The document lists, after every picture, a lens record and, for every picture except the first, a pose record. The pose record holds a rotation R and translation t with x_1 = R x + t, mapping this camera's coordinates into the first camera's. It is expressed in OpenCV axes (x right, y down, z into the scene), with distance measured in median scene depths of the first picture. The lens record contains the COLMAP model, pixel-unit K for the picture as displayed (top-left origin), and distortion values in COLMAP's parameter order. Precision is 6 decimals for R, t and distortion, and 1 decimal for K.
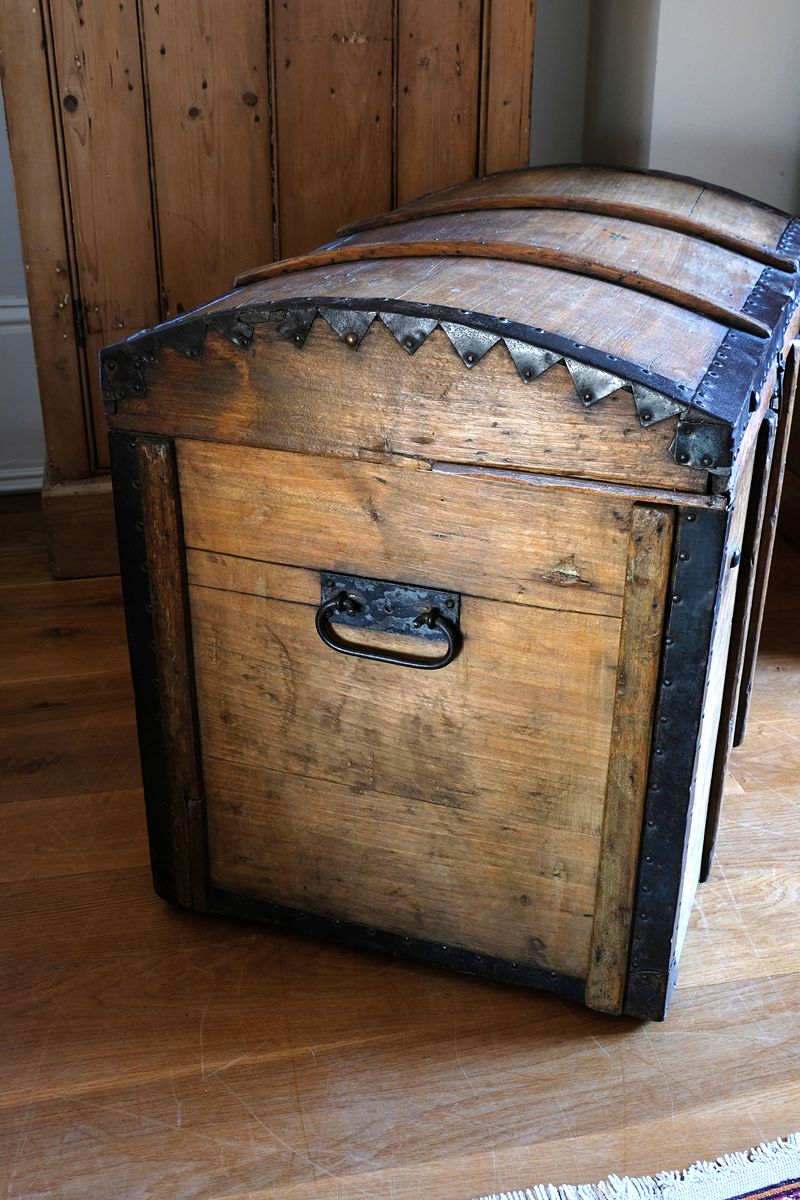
lens RADIAL K [[1314.4, 0, 374.7], [0, 1314.4, 594.6], [0, 0, 1]] dist [-0.001110, 0.000000]
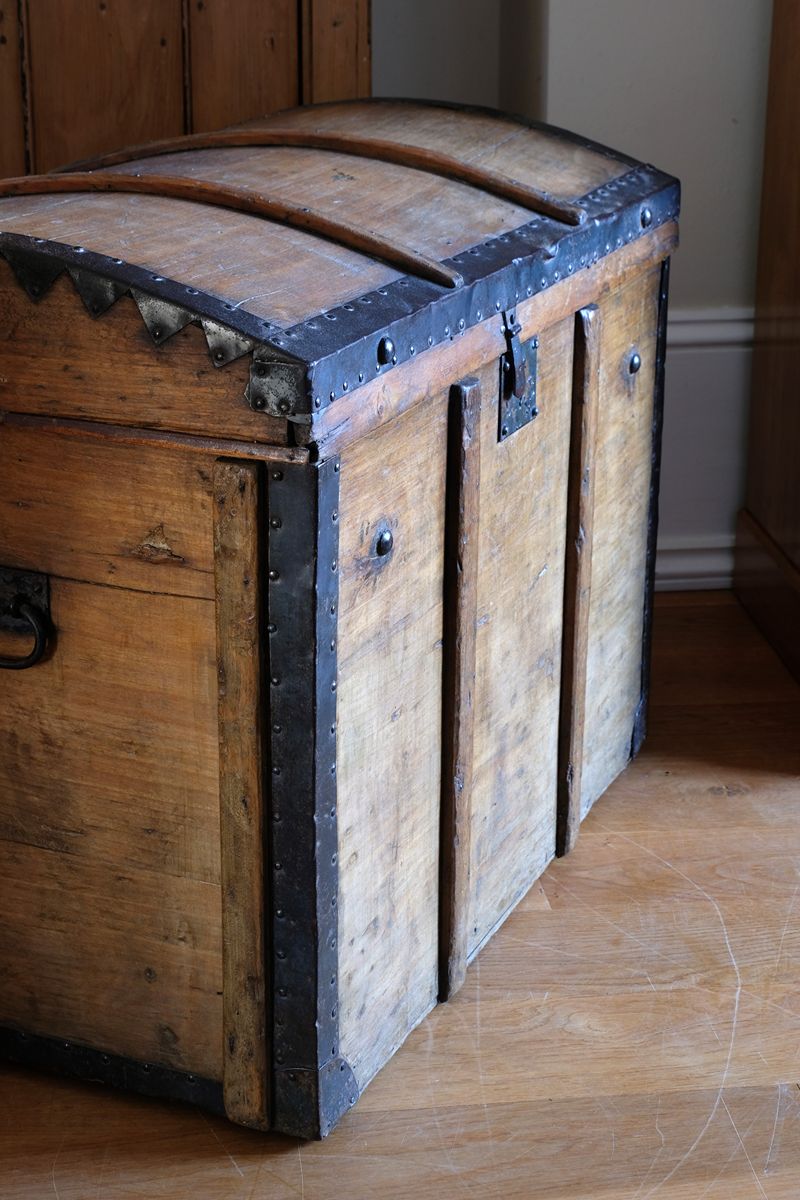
lens RADIAL K [[2186.9, 0, 393.0], [0, 2186.9, 599.7], [0, 0, 1]] dist [0.013670, 0.000000]
pose [[0.997689, 0.024069, -0.063541, 0.337220], [-0.030999, 0.993400, -0.110431, 0.146429], [0.060464, 0.112146, 0.991851, -0.332709]]
